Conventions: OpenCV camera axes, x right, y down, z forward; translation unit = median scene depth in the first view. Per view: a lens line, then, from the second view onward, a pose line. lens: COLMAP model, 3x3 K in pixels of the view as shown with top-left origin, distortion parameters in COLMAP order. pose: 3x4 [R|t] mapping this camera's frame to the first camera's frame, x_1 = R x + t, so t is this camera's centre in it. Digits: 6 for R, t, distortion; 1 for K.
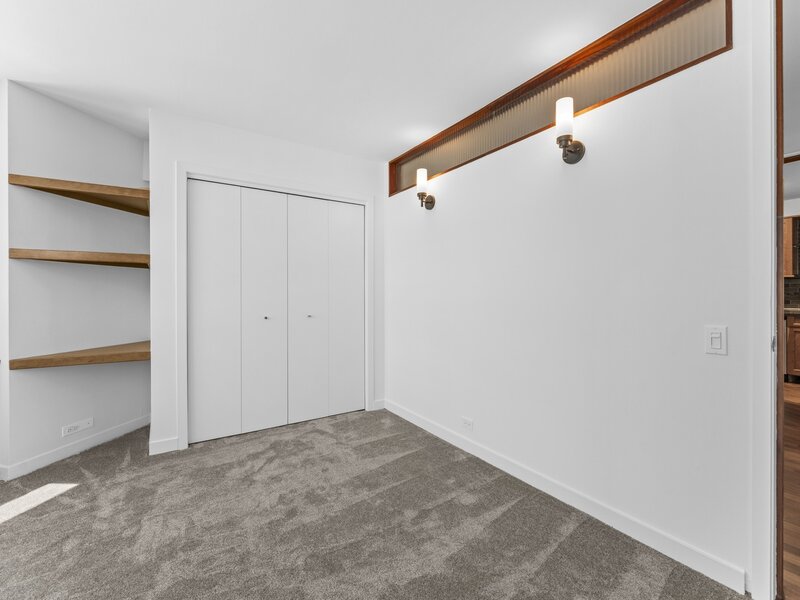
lens RADIAL K [[360.3, 0, 400.0], [0, 360.3, 300.0], [0, 0, 1]] dist [-0.001486, 0.000039]
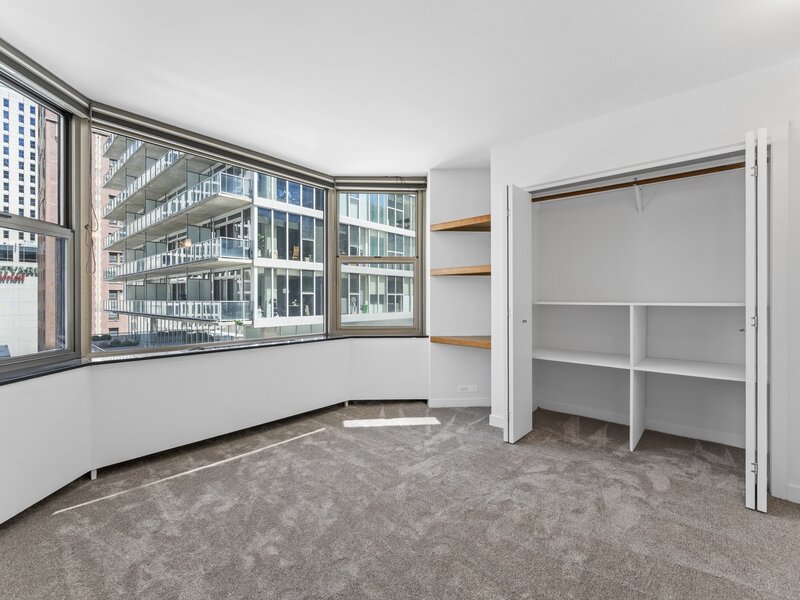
lens RADIAL K [[360.3, 0, 400.0], [0, 360.3, 300.0], [0, 0, 1]] dist [-0.001486, 0.000039]
pose [[0.264567, 0.005639, -0.964351, 0.469294], [-0.013749, 0.999903, 0.002075, -0.003016], [0.964269, 0.012710, 0.264619, 0.388978]]
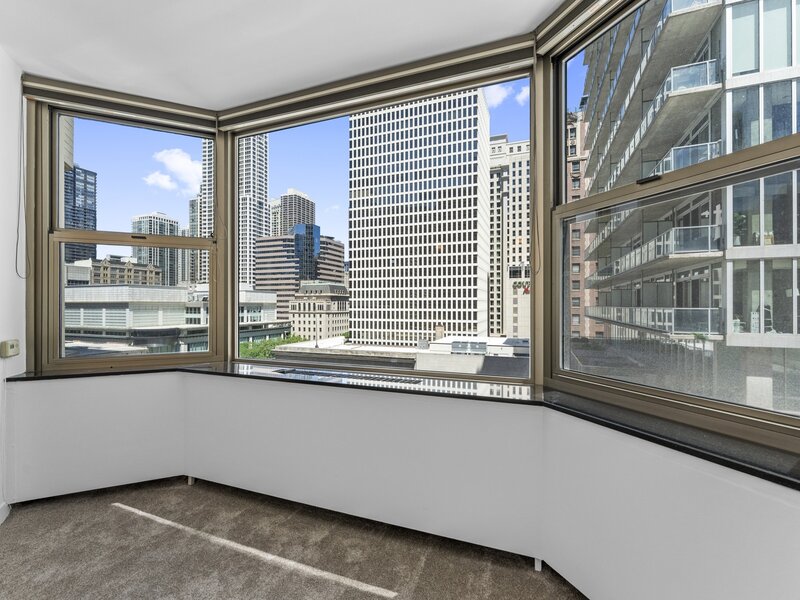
lens RADIAL K [[359.2, 0, 399.2], [0, 359.2, 303.0], [0, 0, 1]] dist [-0.001453, -0.000266]
pose [[-0.809547, -0.001157, -0.587054, -0.556817], [-0.006980, 0.999946, 0.007655, -0.010334], [0.587014, 0.010295, -0.809511, 0.964609]]
